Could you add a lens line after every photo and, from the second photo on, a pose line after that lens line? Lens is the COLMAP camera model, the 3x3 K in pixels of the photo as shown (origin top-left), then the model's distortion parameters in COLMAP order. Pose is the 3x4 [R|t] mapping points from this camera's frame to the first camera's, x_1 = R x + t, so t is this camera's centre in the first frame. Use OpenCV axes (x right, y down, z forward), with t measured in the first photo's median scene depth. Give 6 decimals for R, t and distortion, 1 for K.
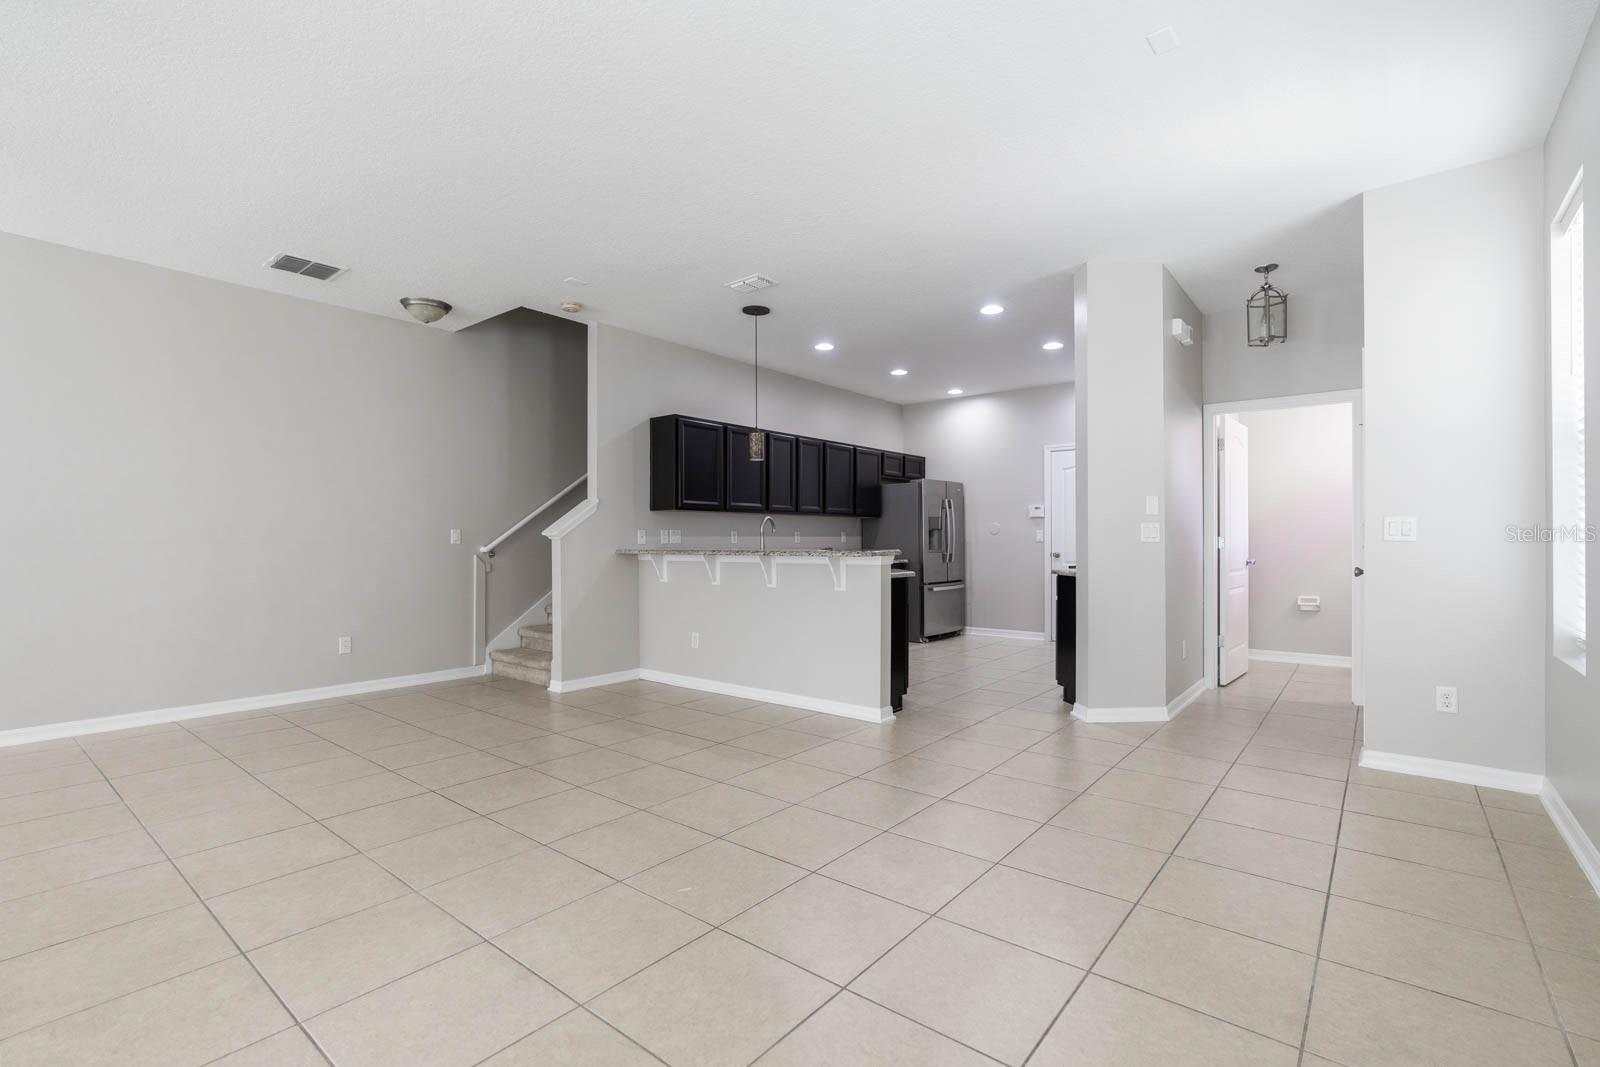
lens RADIAL K [[721.4, 0, 799.5], [0, 721.4, 541.5], [0, 0, 1]] dist [-0.002768, -0.000090]
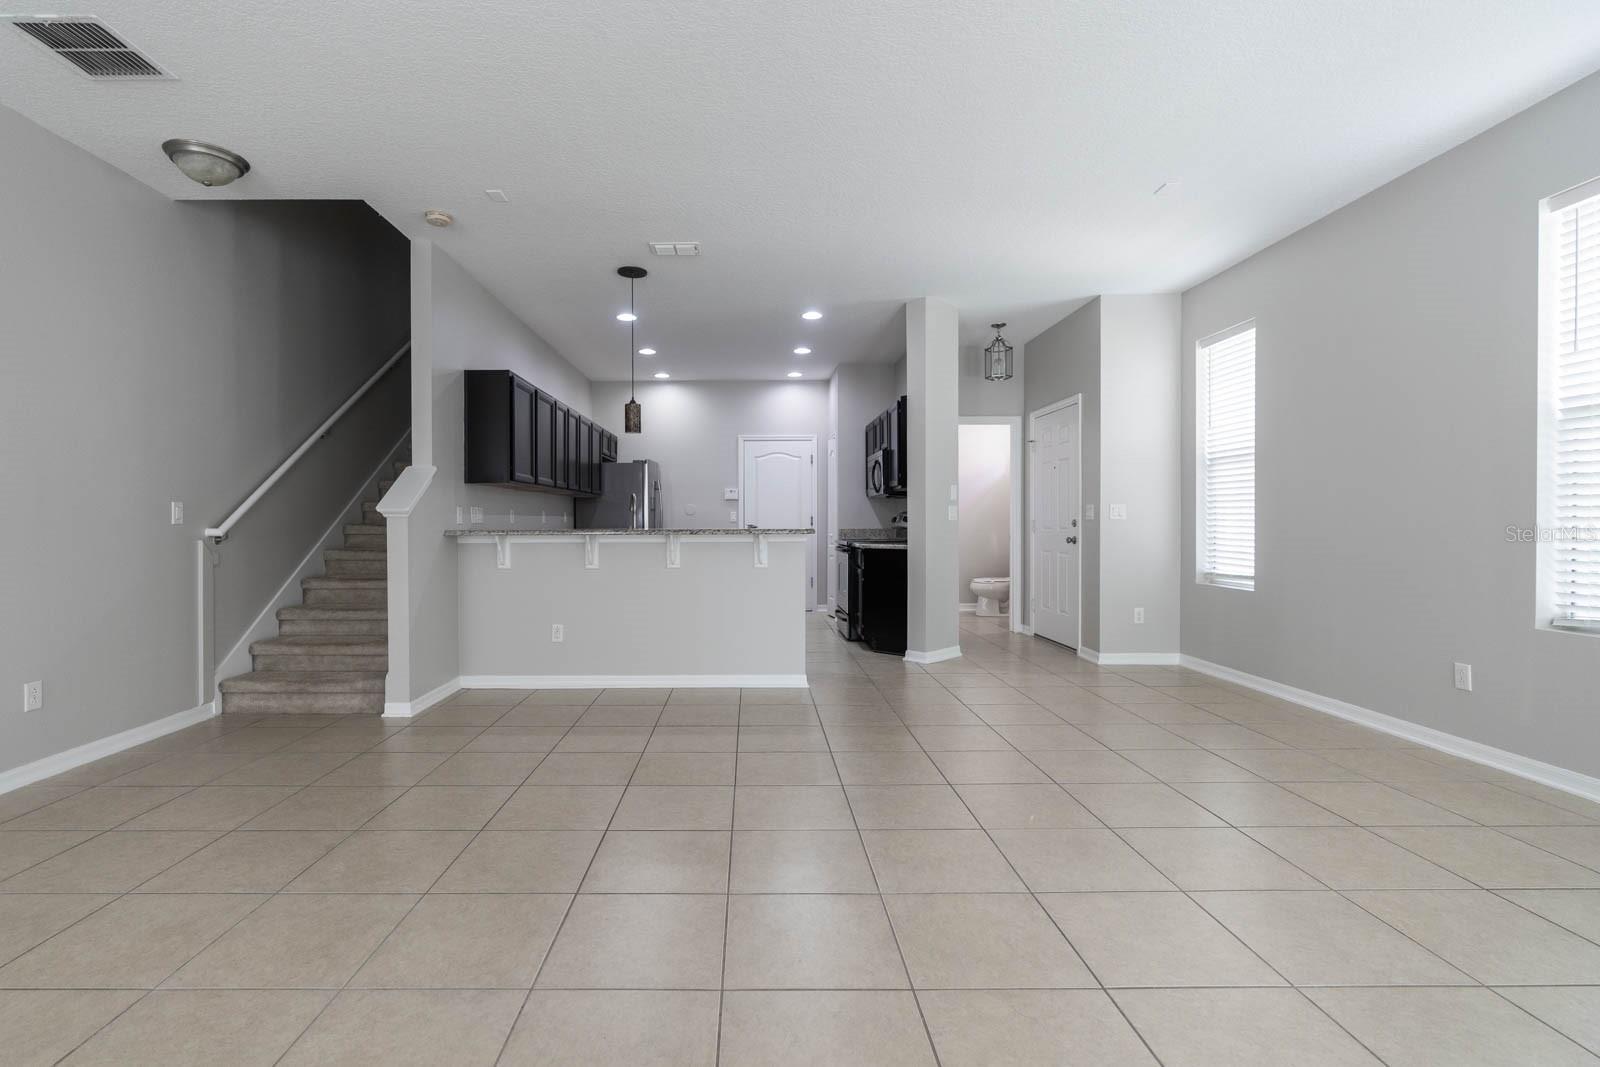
lens RADIAL K [[737.2, 0, 754.4], [0, 737.2, 532.0], [0, 0, 1]] dist [-0.002403, 0.000409]
pose [[0.775185, -0.008678, 0.631675, -0.460846], [0.001640, 0.999930, 0.011724, 0.003538], [-0.631733, -0.008053, 0.775145, 0.136085]]
